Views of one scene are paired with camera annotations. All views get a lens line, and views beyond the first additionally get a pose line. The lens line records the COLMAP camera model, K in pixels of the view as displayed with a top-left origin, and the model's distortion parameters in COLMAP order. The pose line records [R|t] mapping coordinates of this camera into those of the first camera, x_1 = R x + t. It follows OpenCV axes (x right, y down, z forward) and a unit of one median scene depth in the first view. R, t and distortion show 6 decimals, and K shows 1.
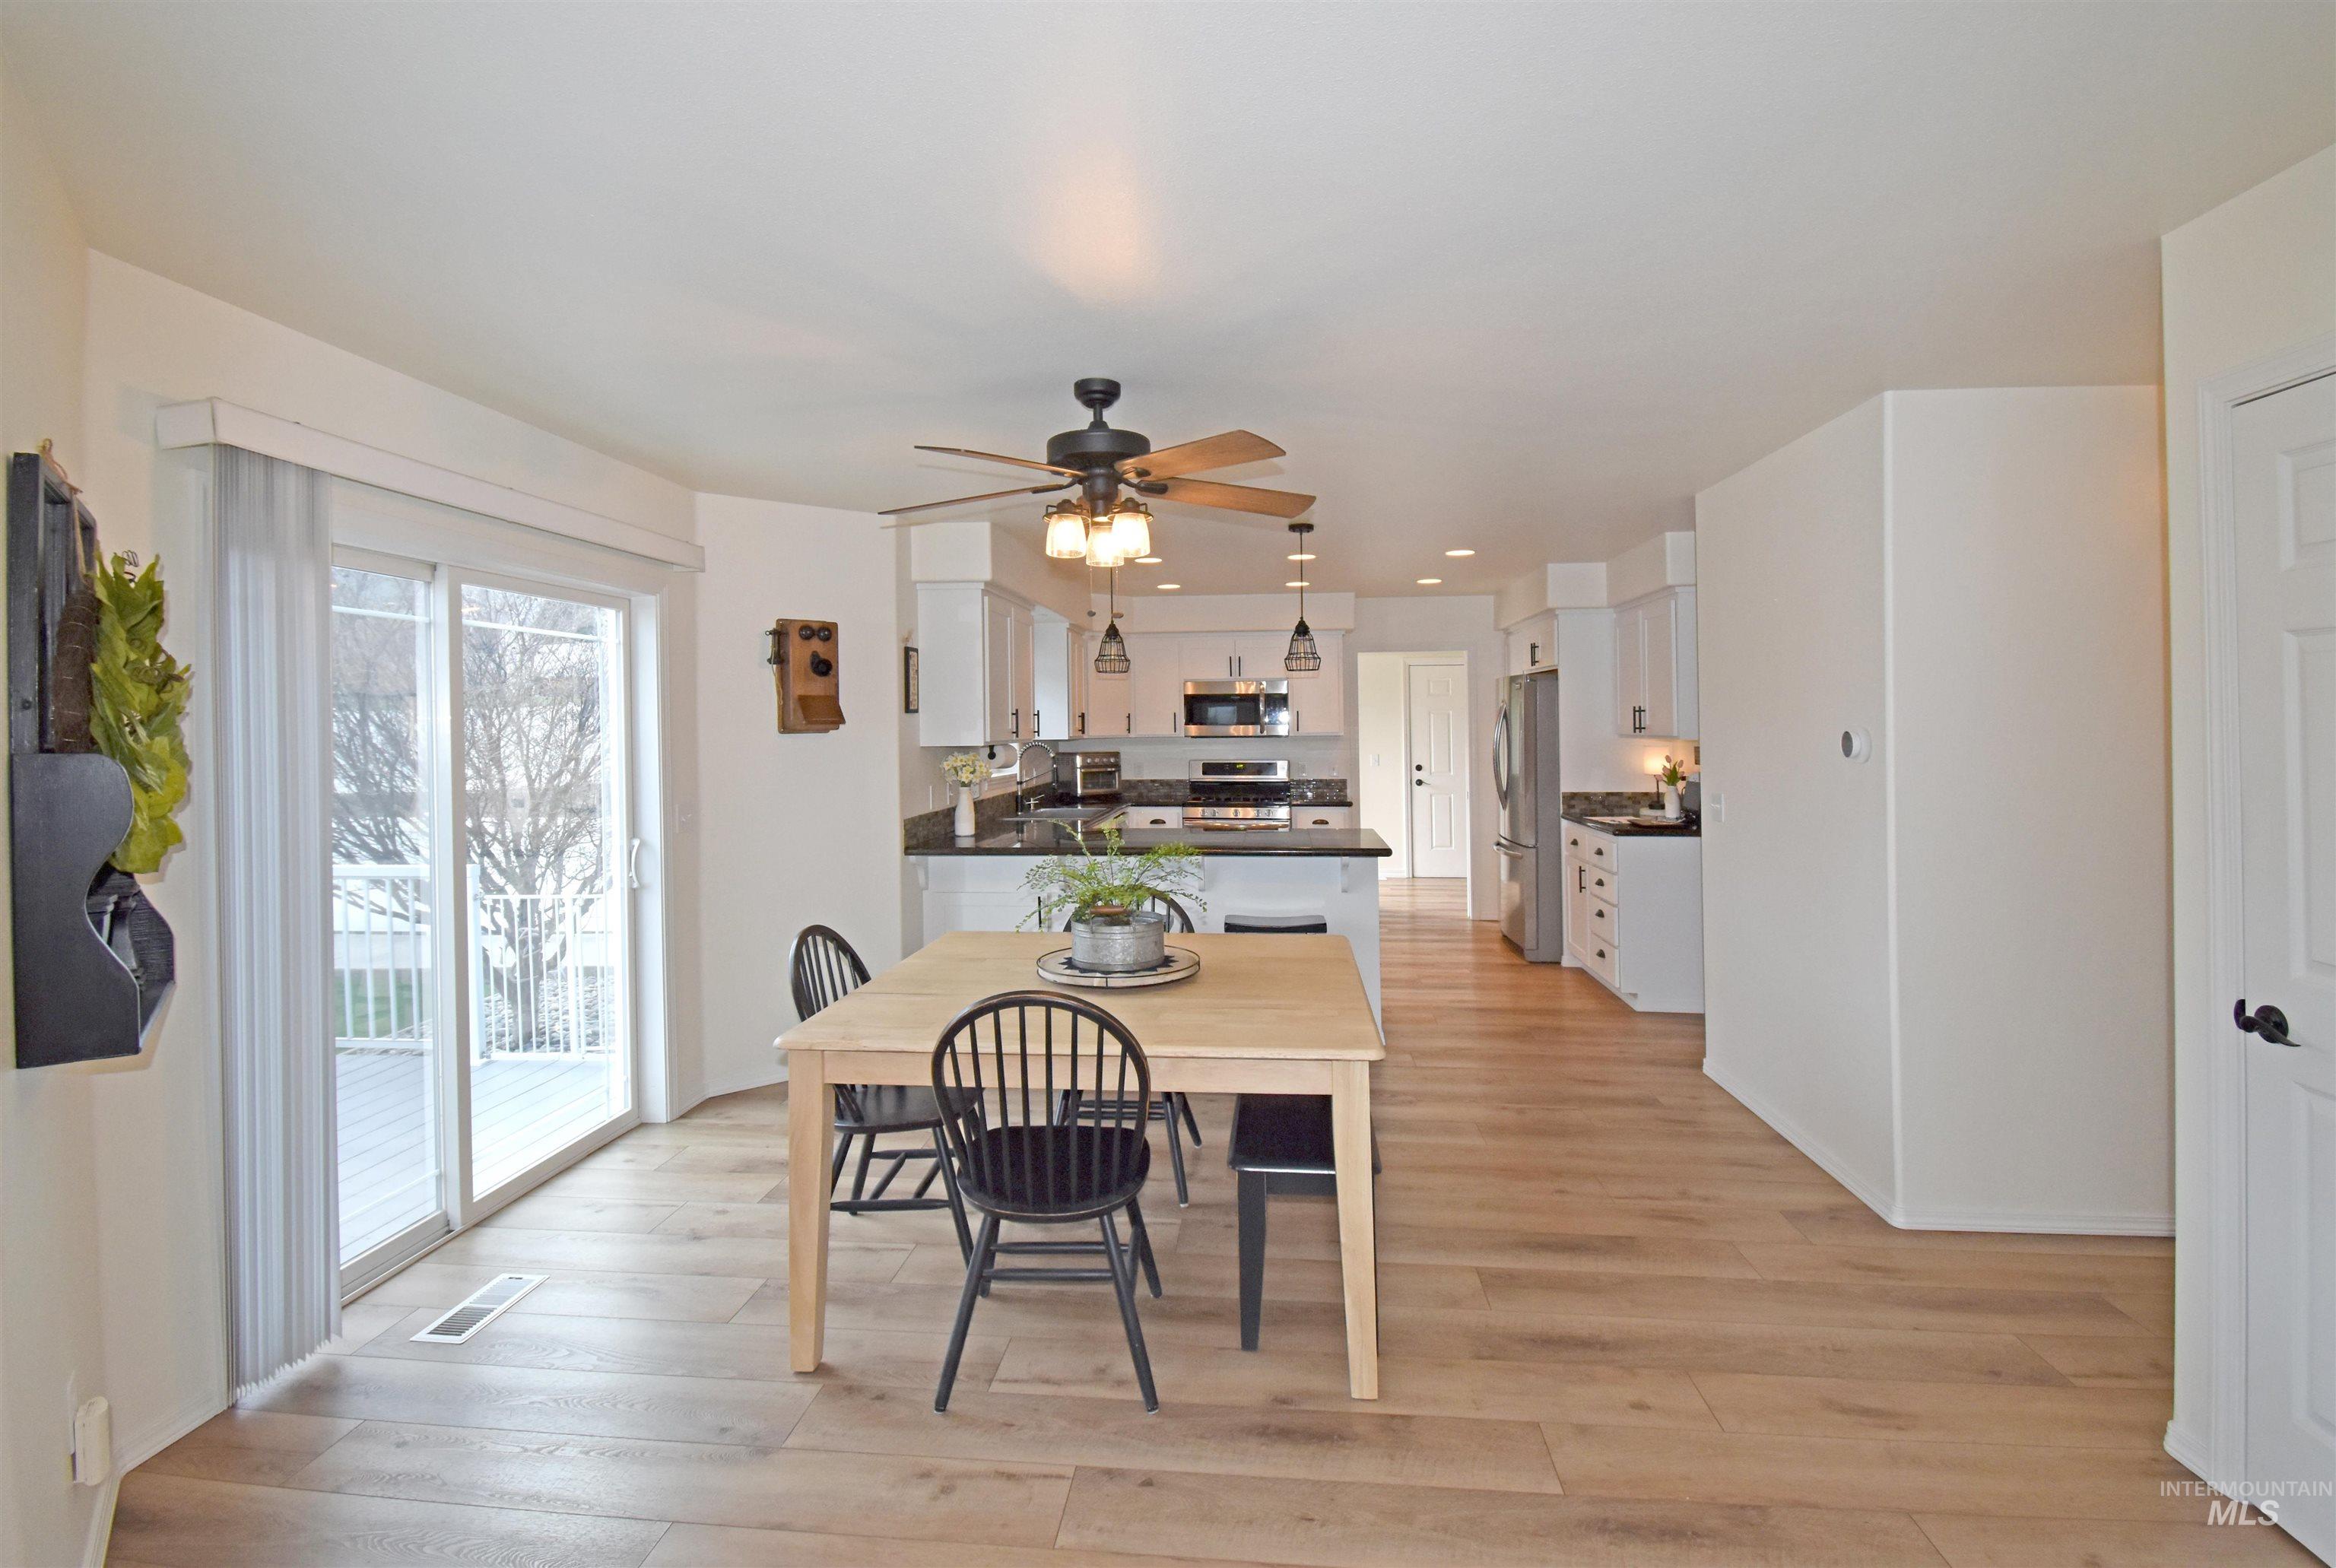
lens RADIAL K [[1096.7, 0, 1130.5], [0, 1096.7, 719.8], [0, 0, 1]] dist [-0.002678, -0.000777]
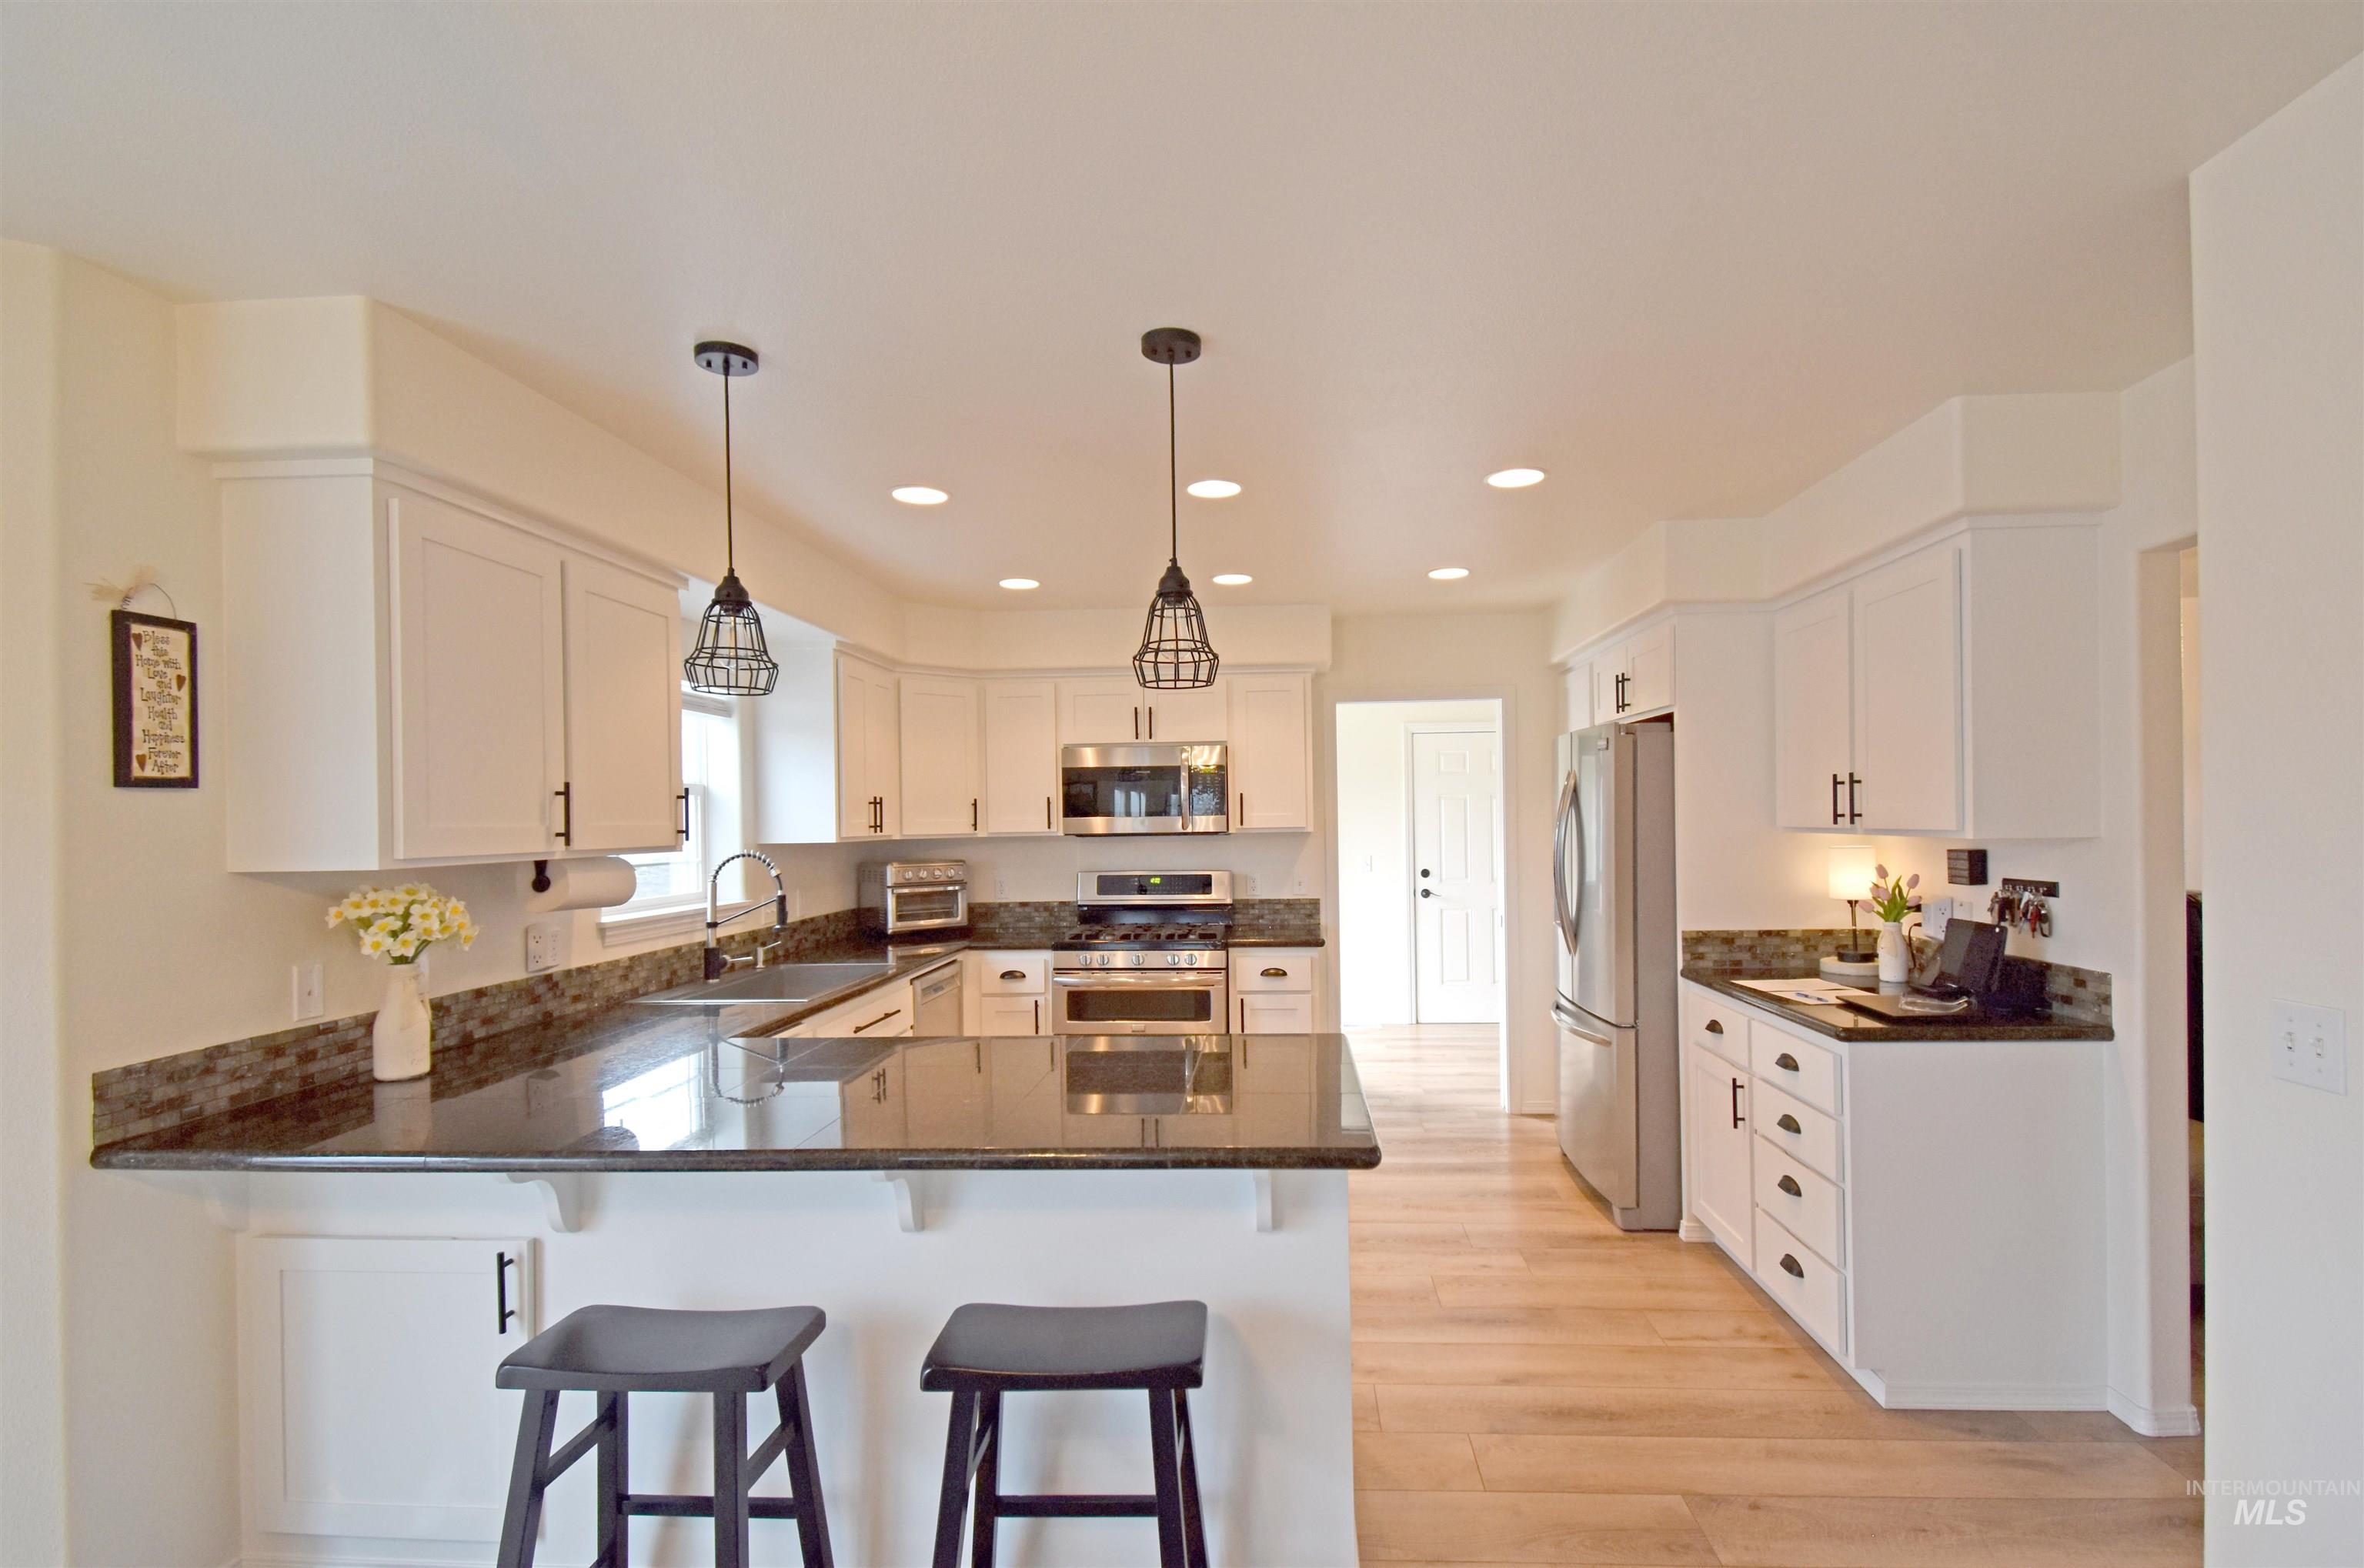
lens RADIAL K [[1100.5, 0, 1230.4], [0, 1100.5, 839.9], [0, 0, 1]] dist [0.000666, -0.000213]
pose [[0.996173, -0.009136, 0.086928, 0.142242], [0.006991, 0.999664, 0.024945, 0.004347], [-0.087126, -0.024242, 0.995902, 0.571287]]
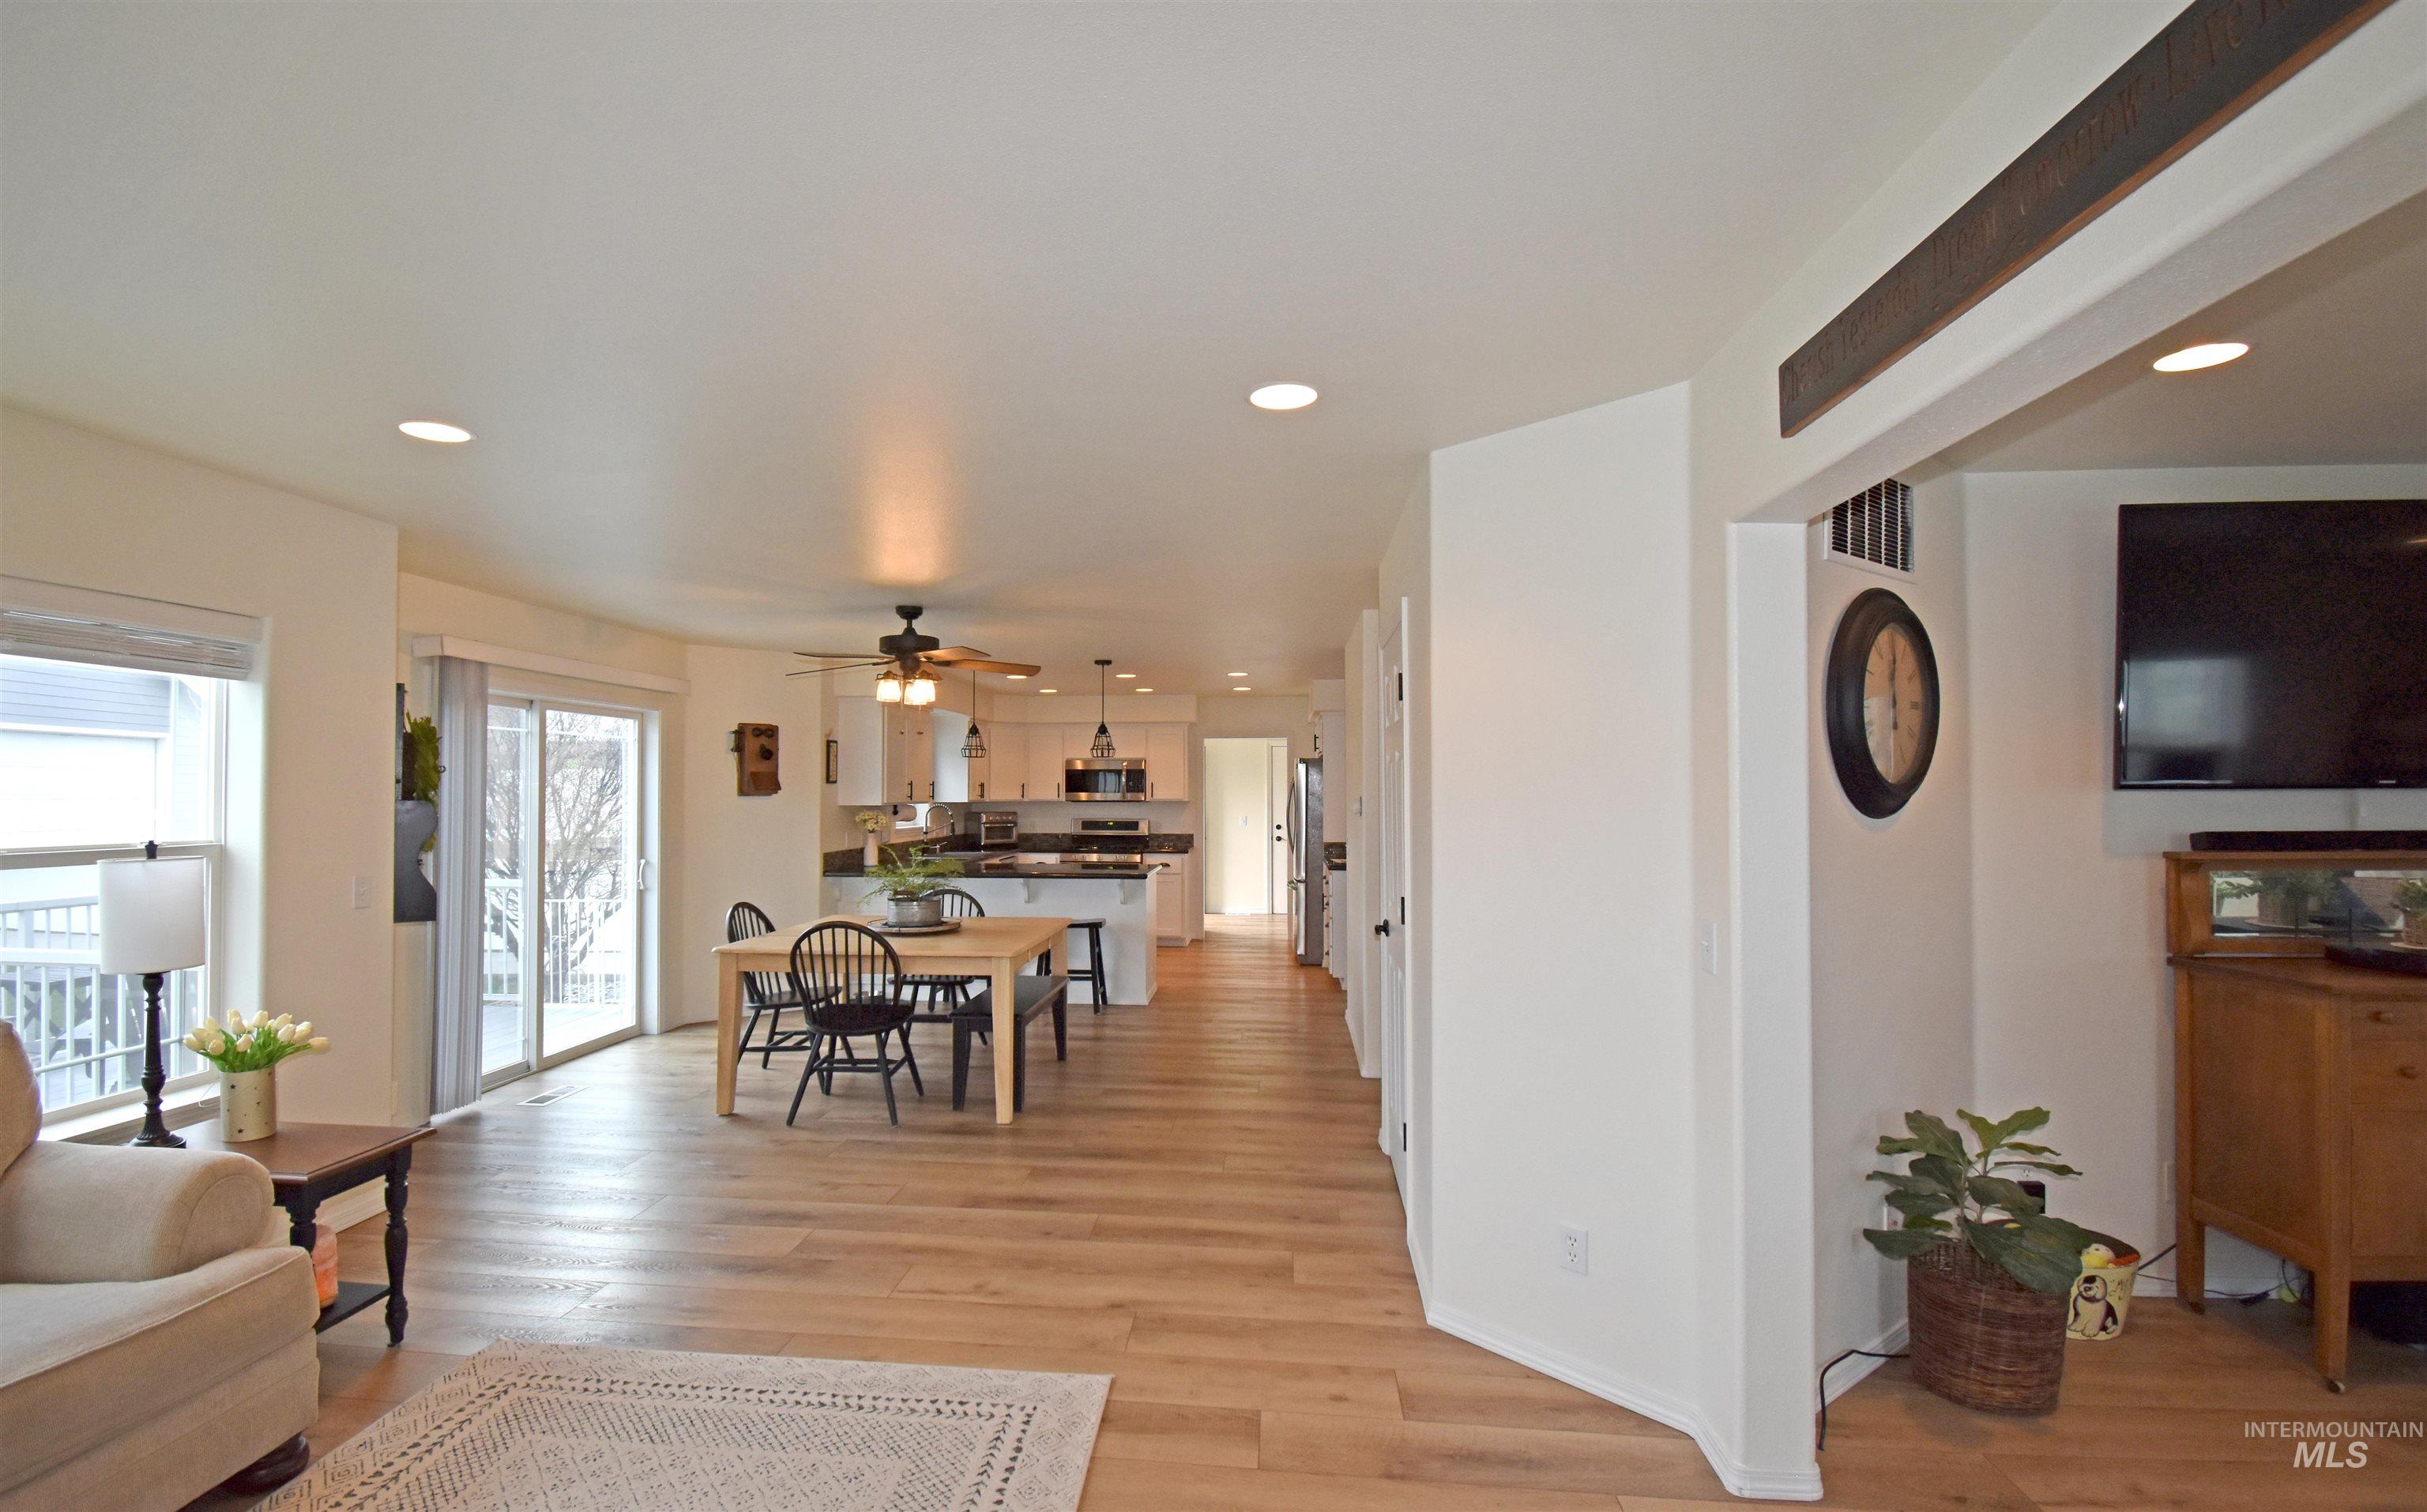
lens RADIAL K [[1079.1, 0, 1213.5], [0, 1079.1, 756.0], [0, 0, 1]] dist [0.003219, 0.000580]
pose [[0.997946, 0.011680, 0.062990, 0.231254], [-0.009948, 0.999566, -0.027740, -0.007636], [-0.063287, 0.027056, 0.997629, -0.521355]]
